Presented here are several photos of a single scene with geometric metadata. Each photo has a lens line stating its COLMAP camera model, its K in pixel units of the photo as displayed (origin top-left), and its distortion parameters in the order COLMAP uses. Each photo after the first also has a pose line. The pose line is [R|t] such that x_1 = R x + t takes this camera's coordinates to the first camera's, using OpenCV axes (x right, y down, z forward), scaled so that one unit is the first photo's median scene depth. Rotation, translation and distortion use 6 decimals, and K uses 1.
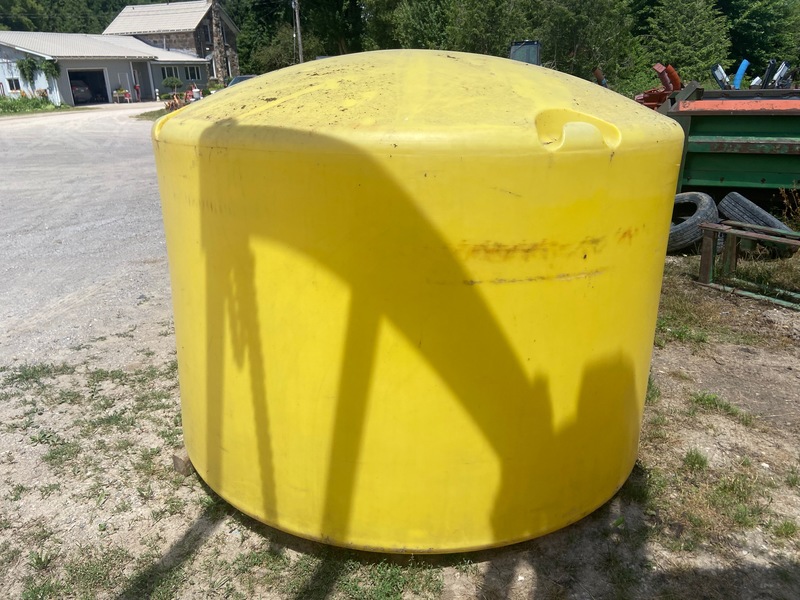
lens RADIAL K [[627.4, 0, 402.4], [0, 627.4, 262.8], [0, 0, 1]] dist [0.059505, -0.060780]
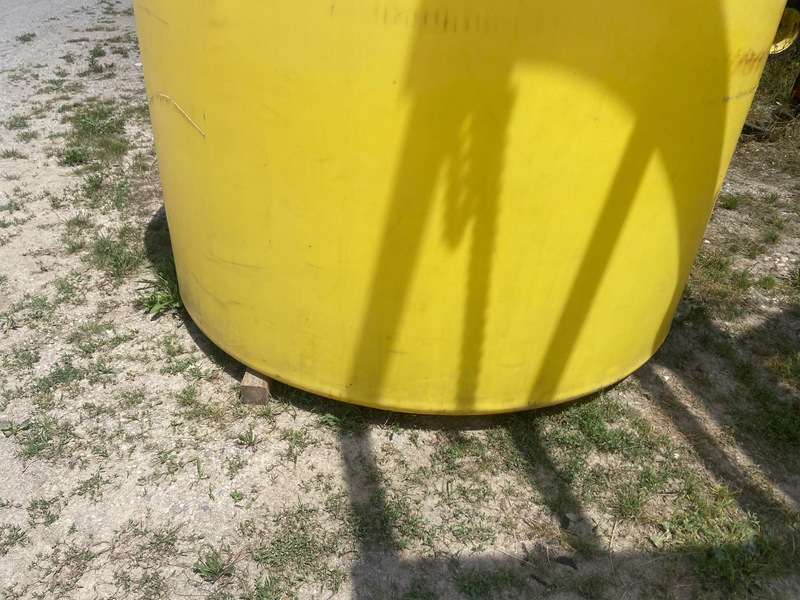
lens RADIAL K [[605.2, 0, 402.4], [0, 605.2, 292.2], [0, 0, 1]] dist [0.063053, -0.013110]
pose [[0.833414, -0.241702, 0.496992, -0.631283], [0.090508, 0.946843, 0.308702, -0.017968], [-0.545187, -0.212295, 0.810988, 0.372231]]
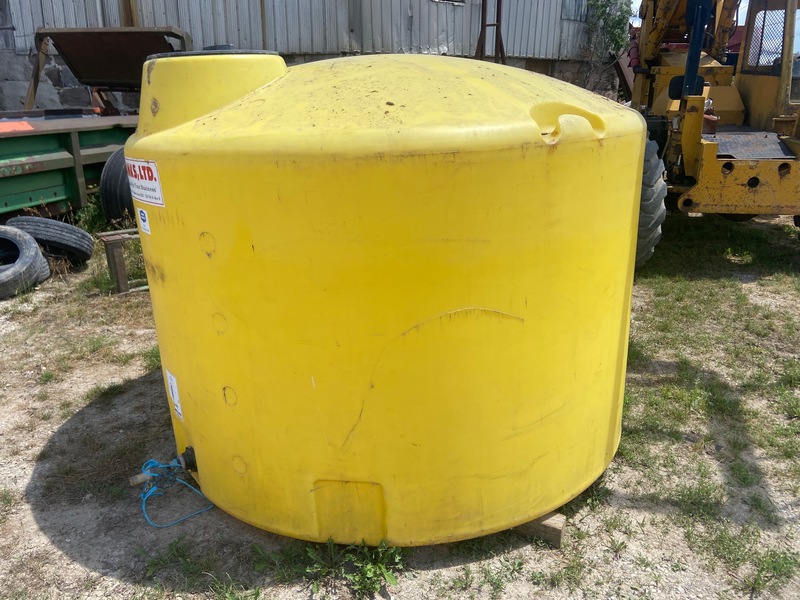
lens RADIAL K [[627.4, 0, 377.1], [0, 627.4, 266.4], [0, 0, 1]] dist [0.059505, -0.060780]
pose [[-0.144109, -0.245593, 0.958601, -1.210519], [0.295877, 0.913704, 0.278570, -0.362050], [-0.944293, 0.323773, -0.059008, 1.362651]]
